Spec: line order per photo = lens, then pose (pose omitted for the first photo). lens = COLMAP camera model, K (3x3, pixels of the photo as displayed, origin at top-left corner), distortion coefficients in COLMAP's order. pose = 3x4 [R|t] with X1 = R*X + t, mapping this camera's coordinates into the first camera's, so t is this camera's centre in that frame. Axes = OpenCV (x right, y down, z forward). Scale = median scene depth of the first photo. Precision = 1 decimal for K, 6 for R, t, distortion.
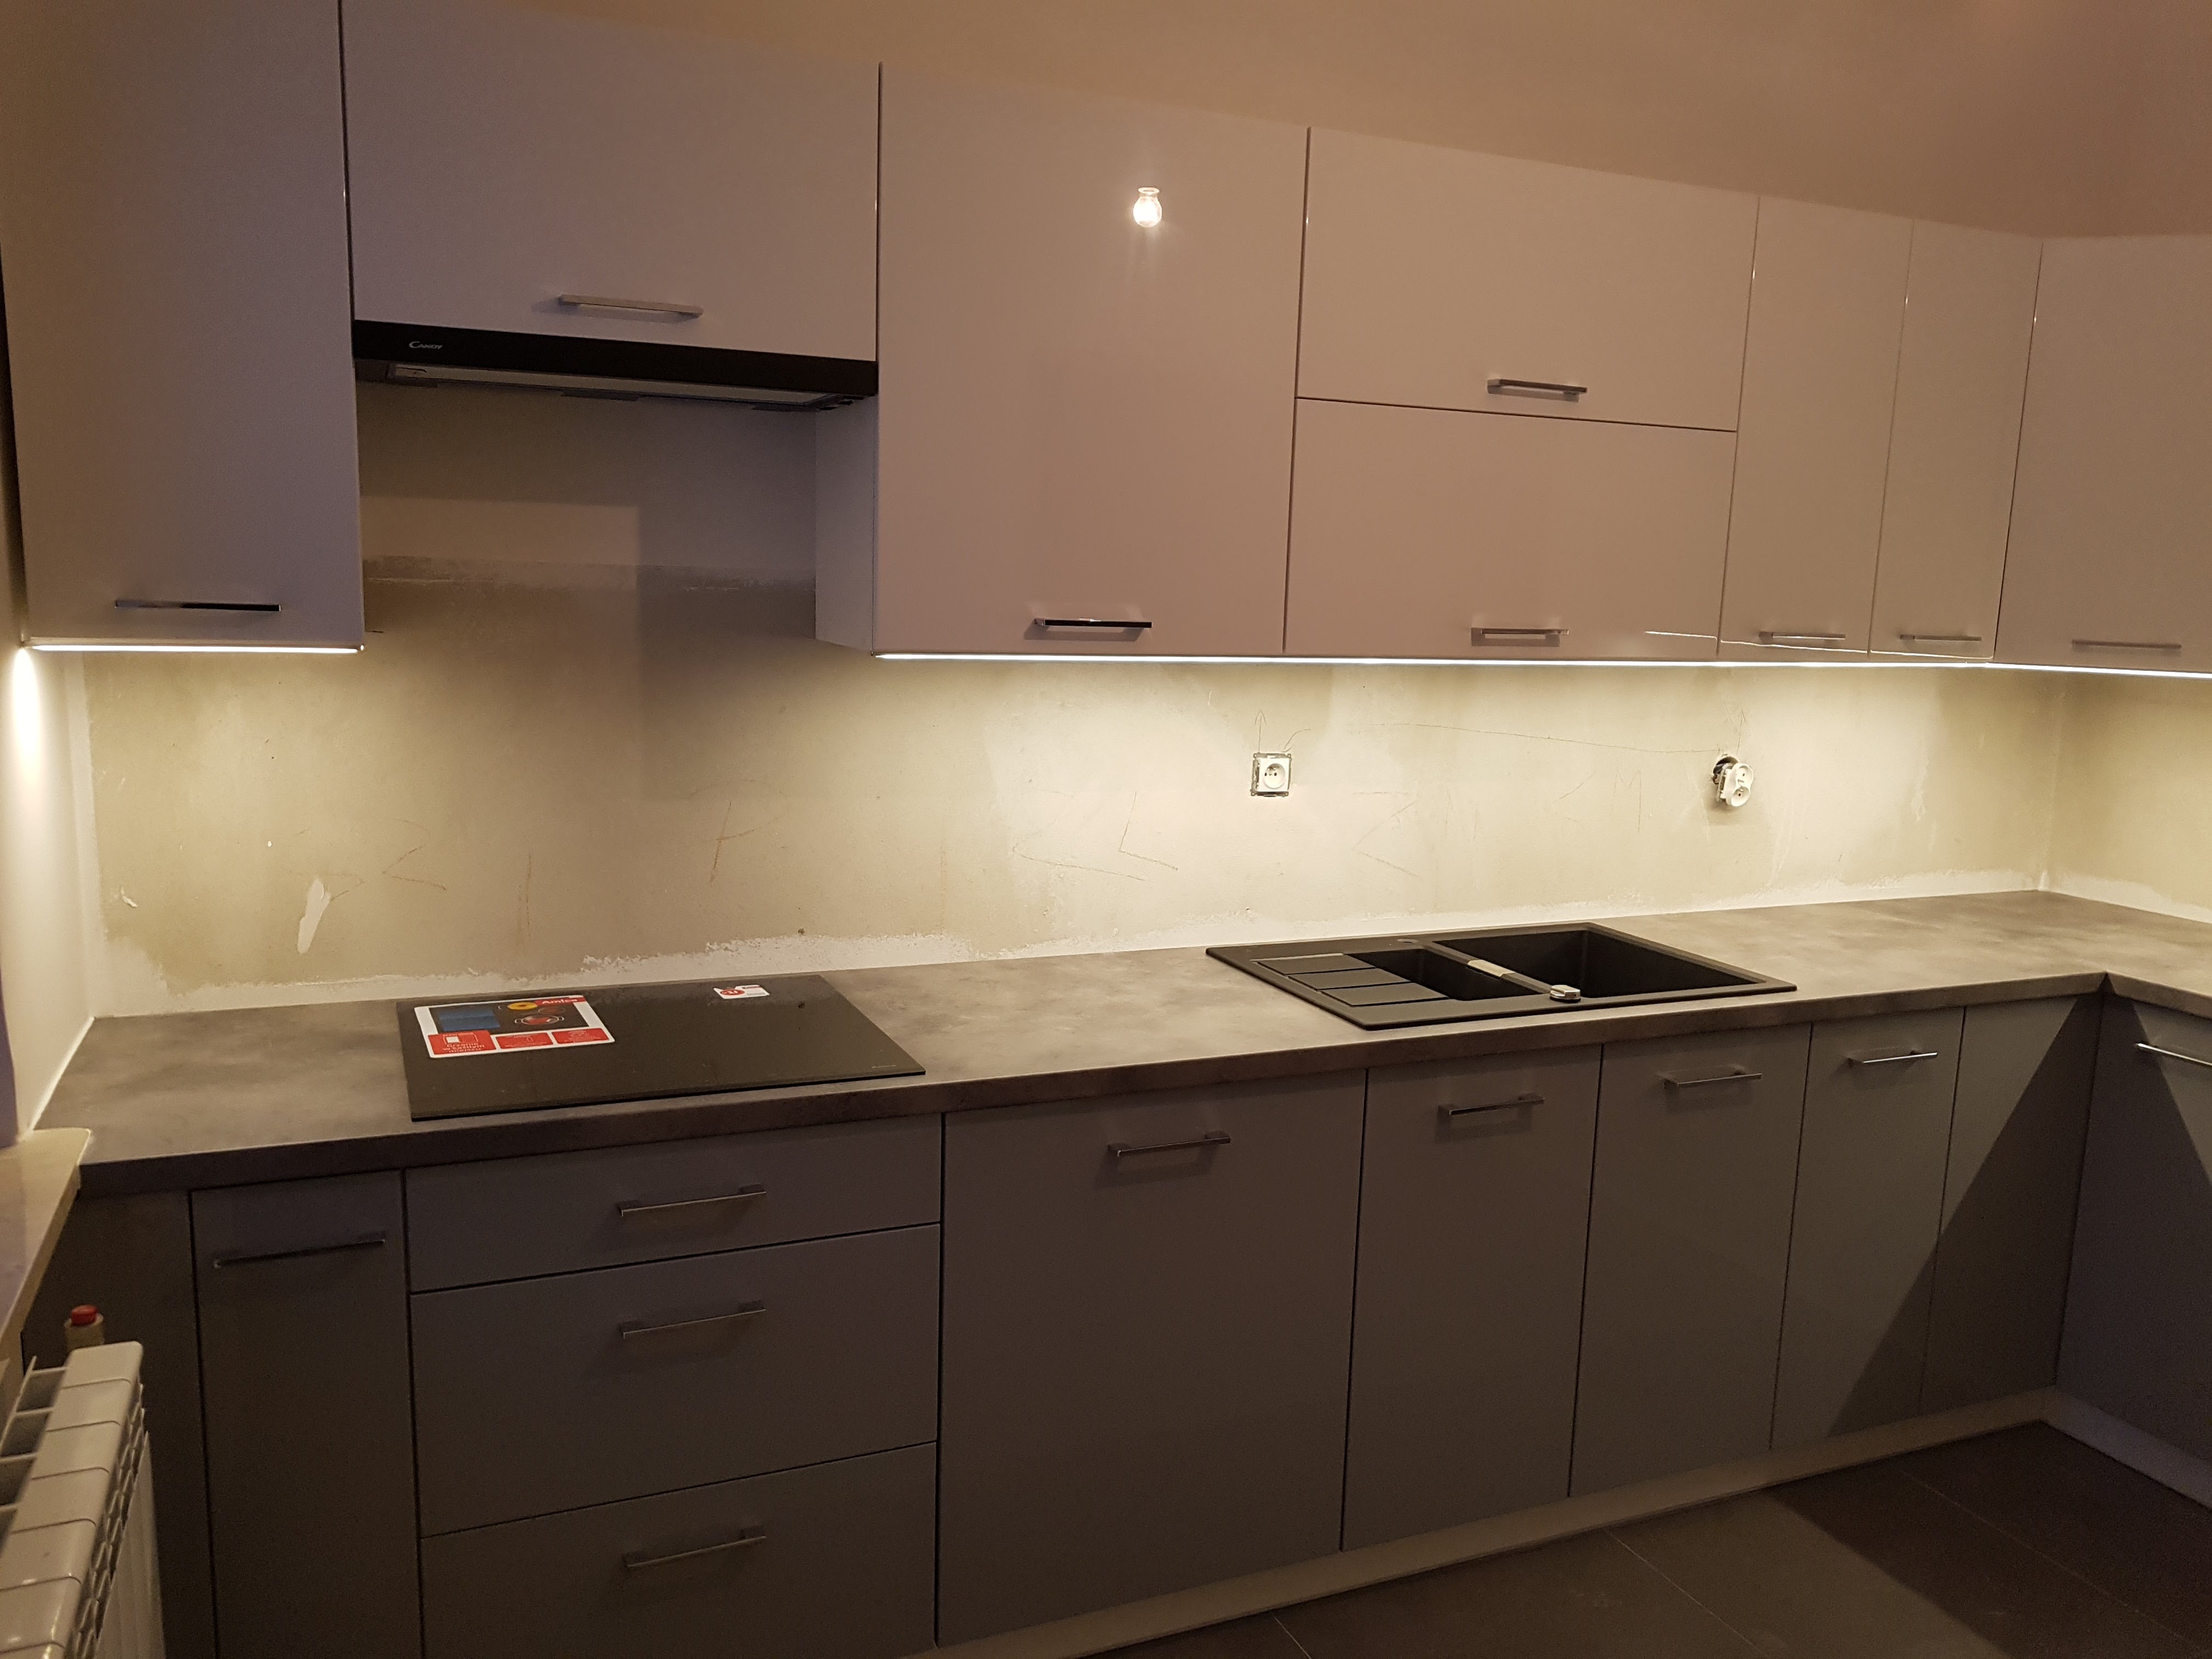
lens RADIAL K [[1722.4, 0, 1143.1], [0, 1722.4, 871.2], [0, 0, 1]] dist [-0.006206, 0.007536]
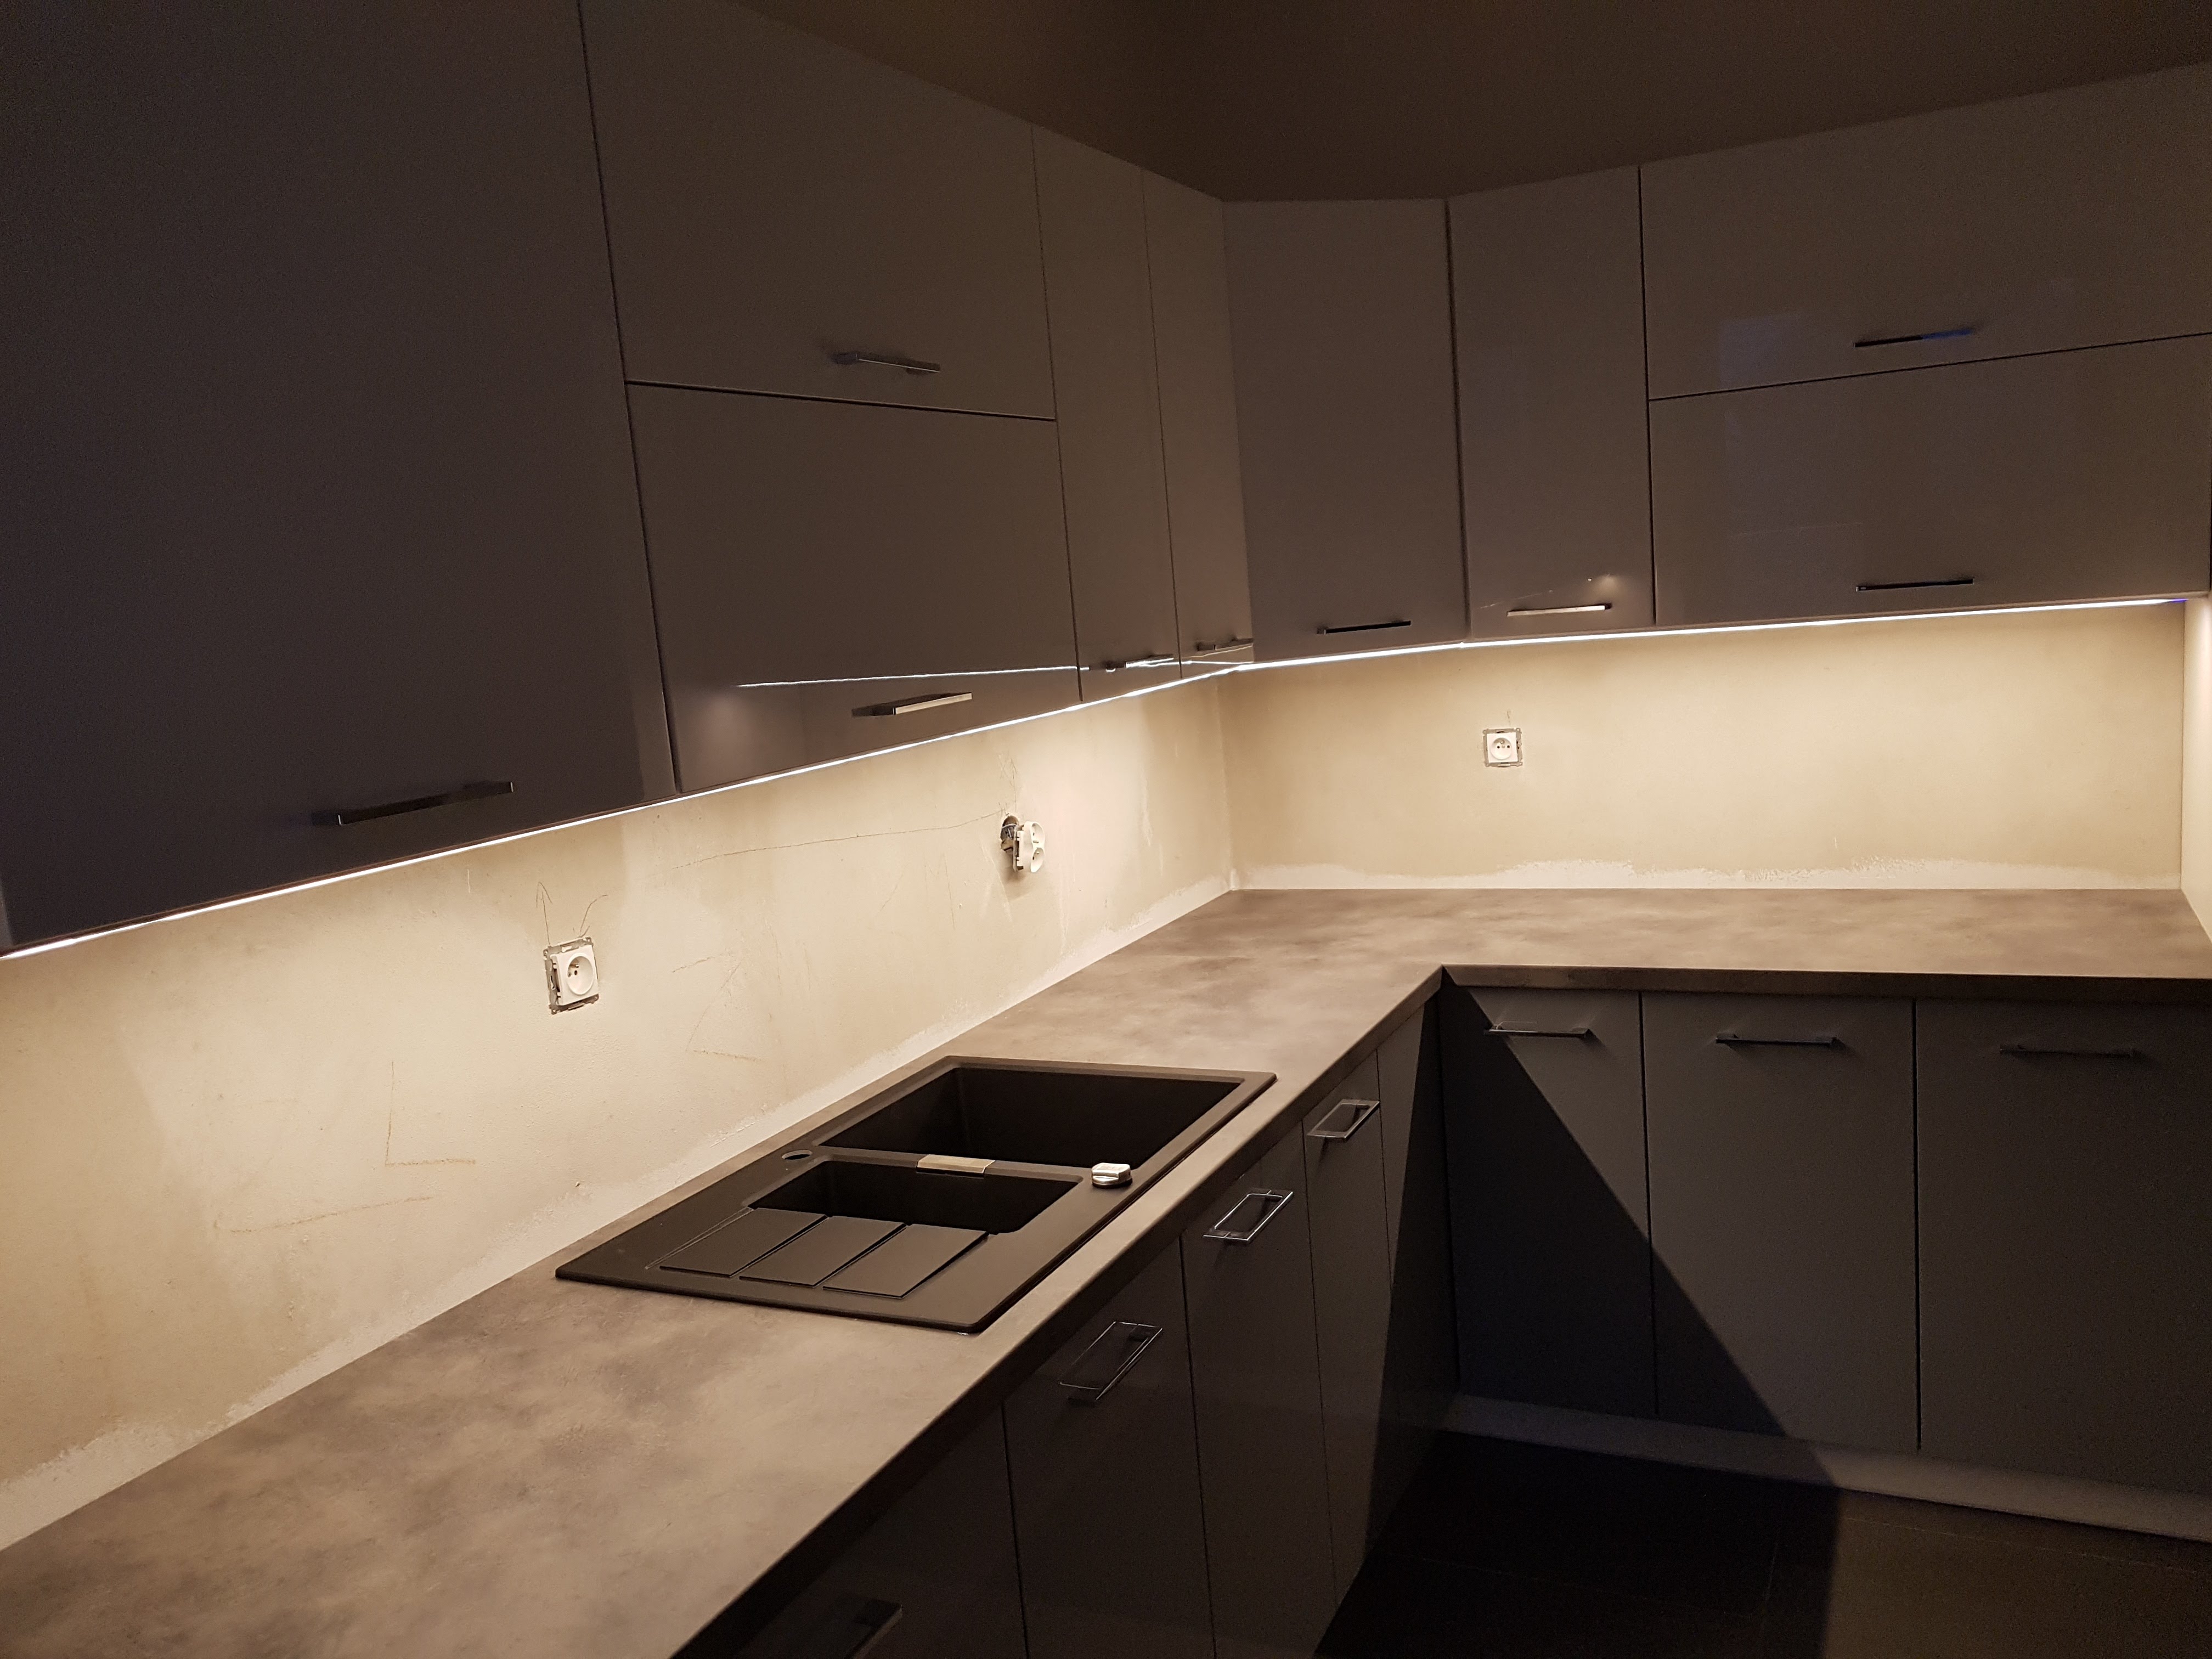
lens RADIAL K [[1722.4, 0, 1120.2], [0, 1722.4, 873.5], [0, 0, 1]] dist [-0.006206, 0.007536]
pose [[0.758815, -0.202653, 0.618976, -0.187971], [0.216004, 0.974877, 0.054371, -0.097055], [-0.614444, 0.092443, 0.783526, 0.418849]]
